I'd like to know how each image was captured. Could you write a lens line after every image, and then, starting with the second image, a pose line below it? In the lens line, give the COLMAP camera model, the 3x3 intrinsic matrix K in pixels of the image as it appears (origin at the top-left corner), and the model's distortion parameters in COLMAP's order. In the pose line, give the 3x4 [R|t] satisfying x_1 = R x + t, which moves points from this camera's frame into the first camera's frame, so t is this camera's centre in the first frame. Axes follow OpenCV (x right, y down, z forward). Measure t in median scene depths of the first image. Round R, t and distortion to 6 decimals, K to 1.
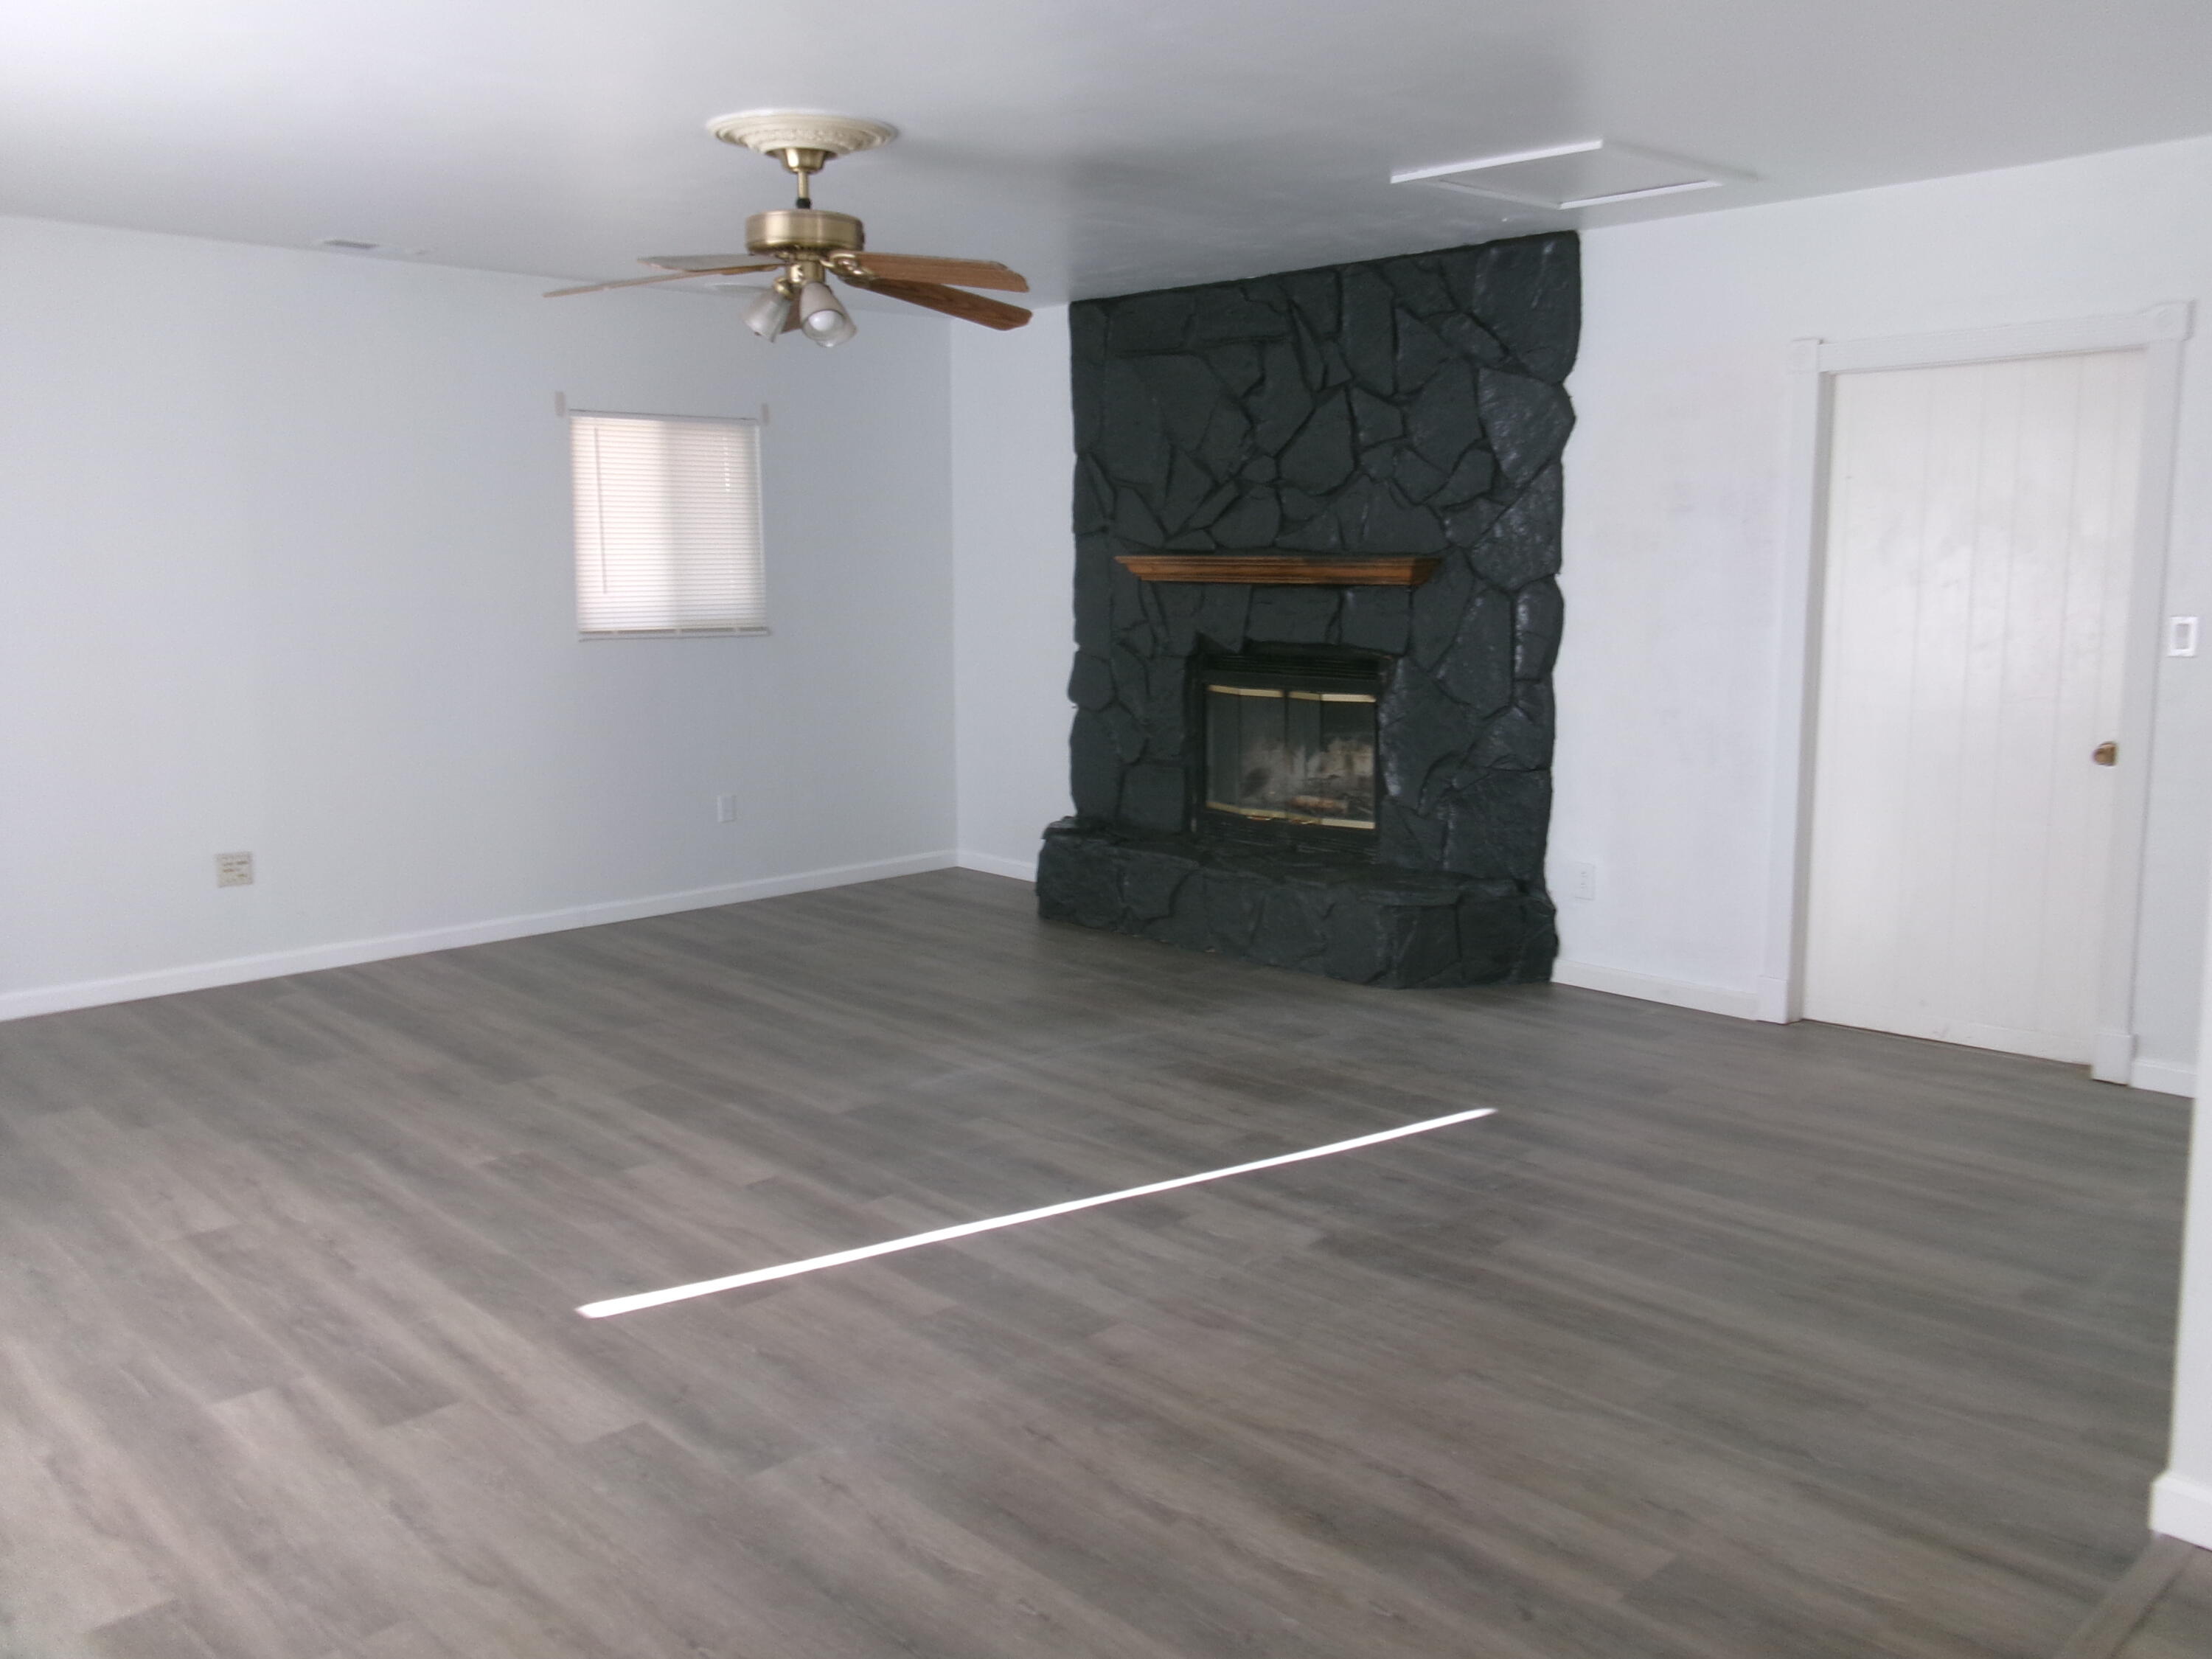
lens RADIAL K [[1851.2, 0, 1106.9], [0, 1851.2, 815.9], [0, 0, 1]] dist [0.007467, 0.018537]
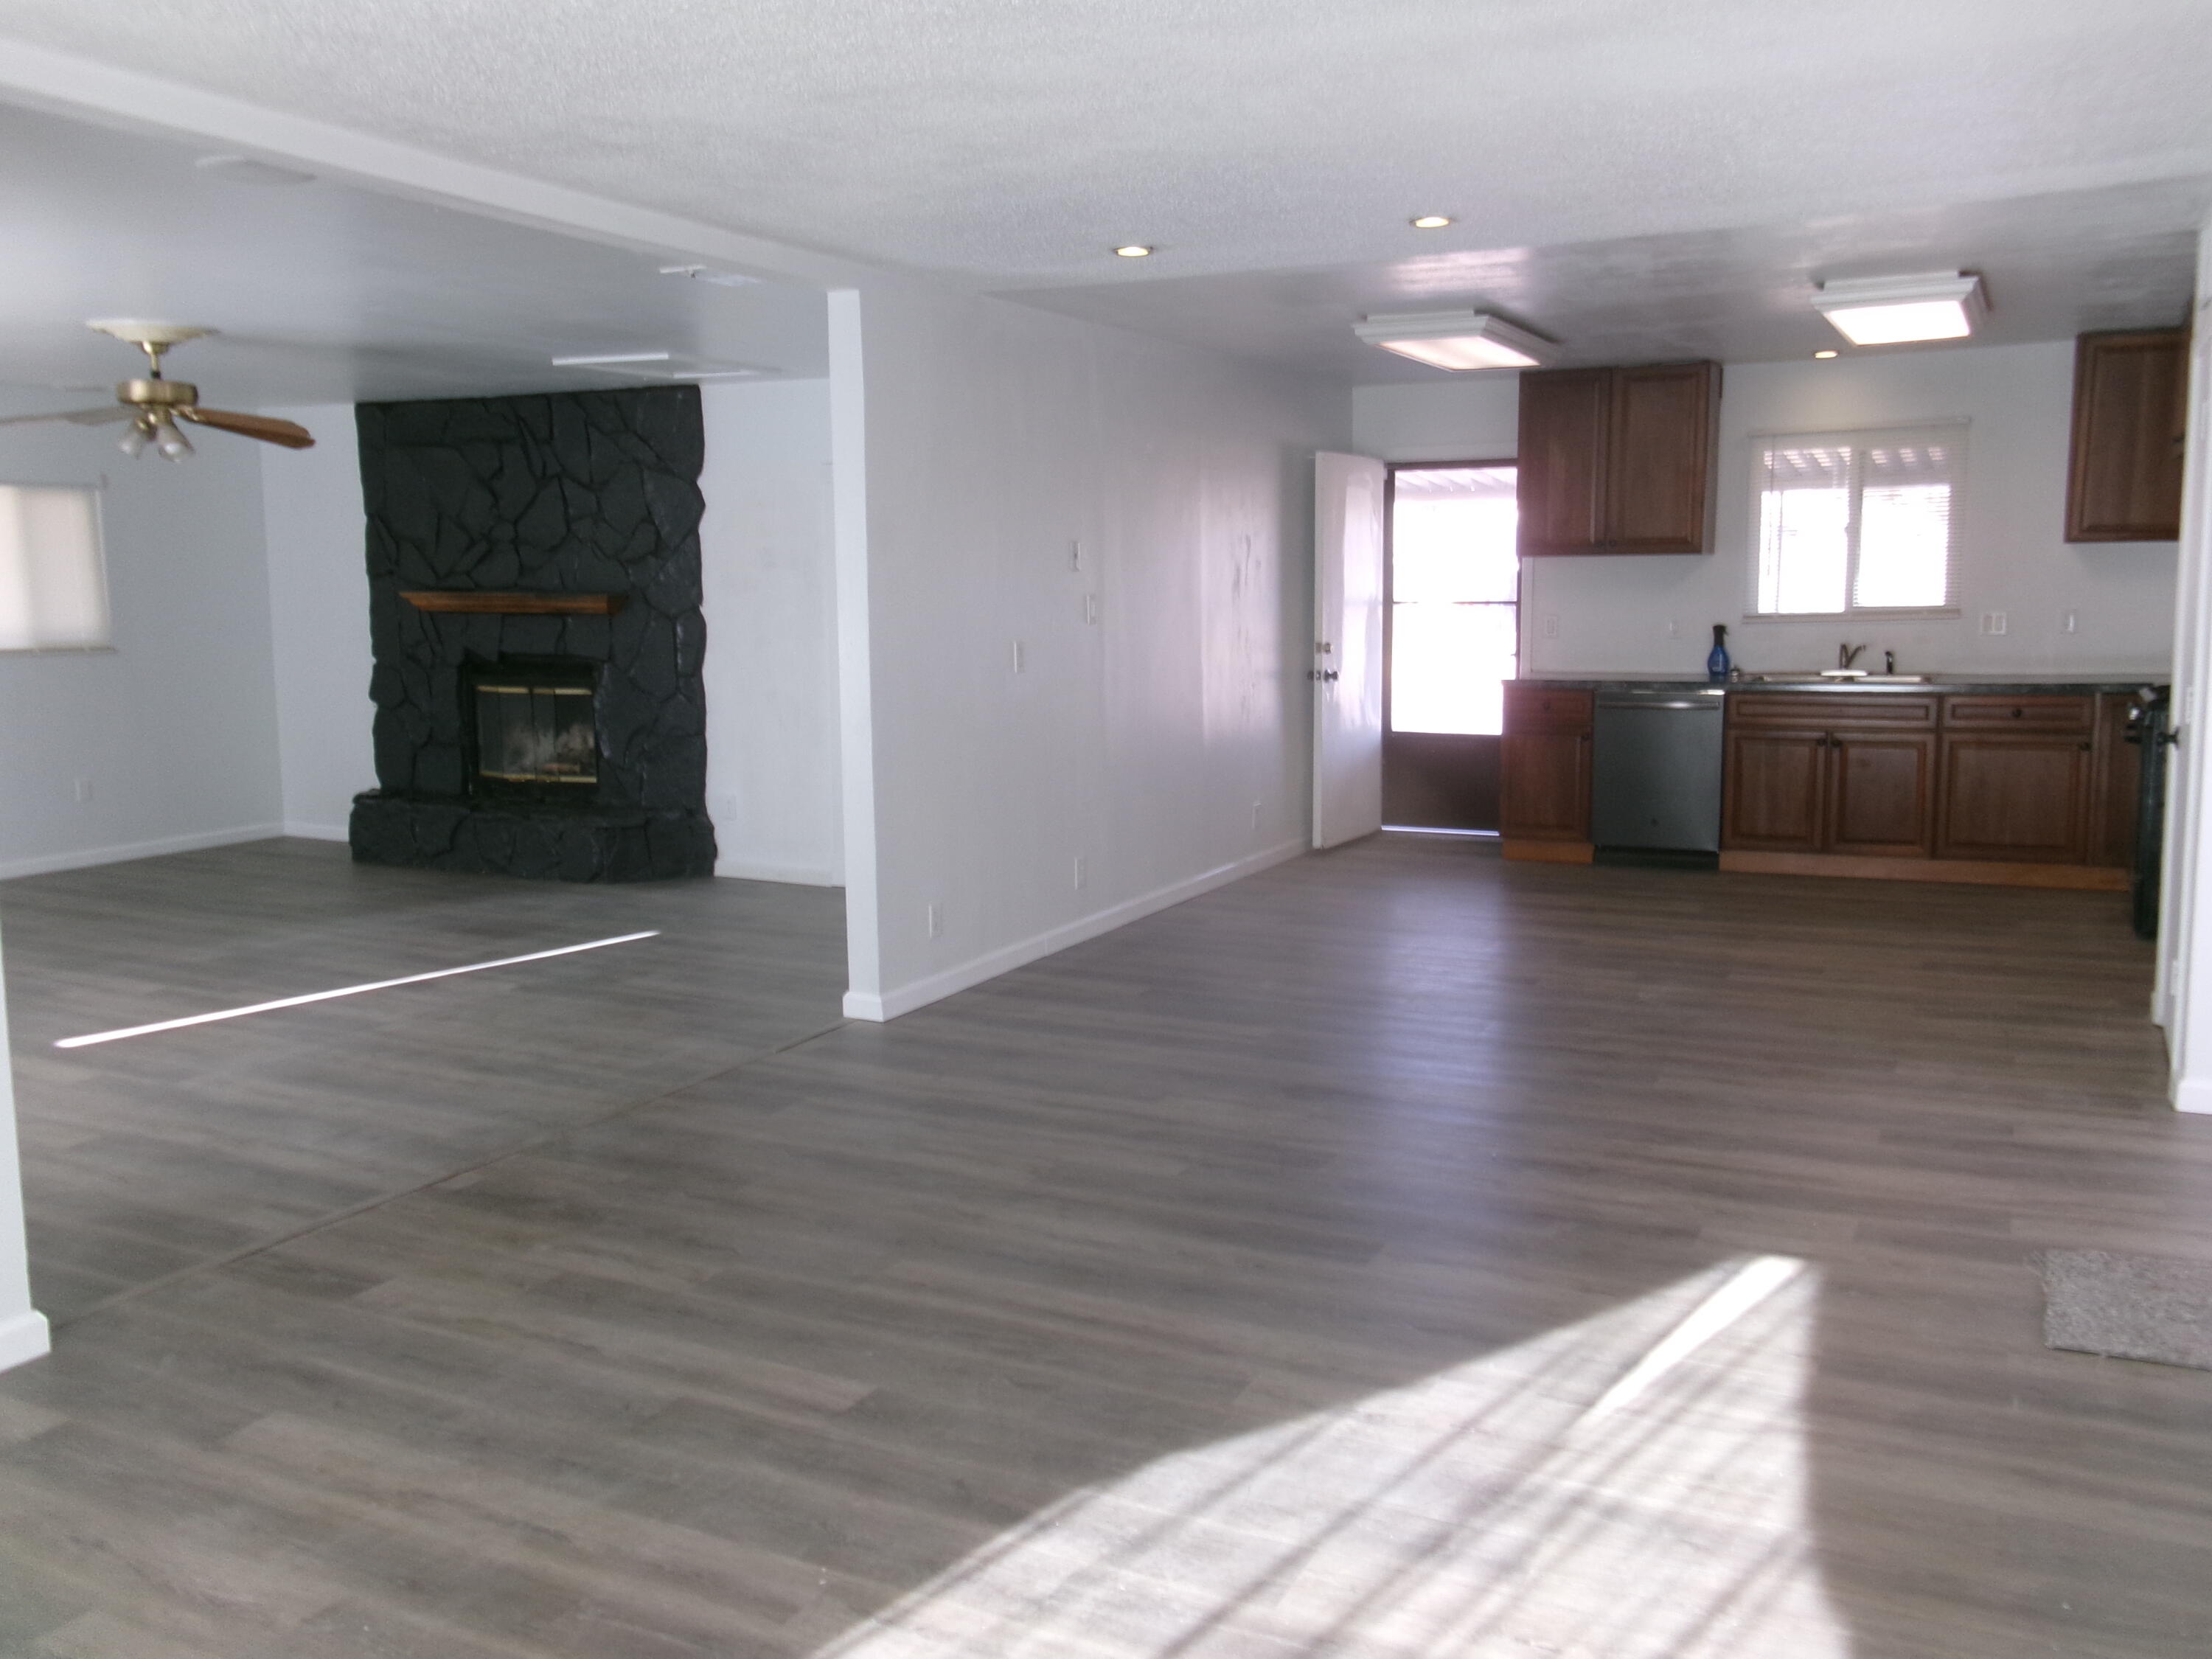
lens RADIAL K [[1851.2, 0, 1084.4], [0, 1851.2, 853.8], [0, 0, 1]] dist [0.007467, 0.018537]
pose [[0.947018, -0.043440, 0.318231, 0.043901], [0.042391, 0.999049, 0.010226, 0.066544], [-0.318372, 0.003806, 0.947958, -0.508290]]
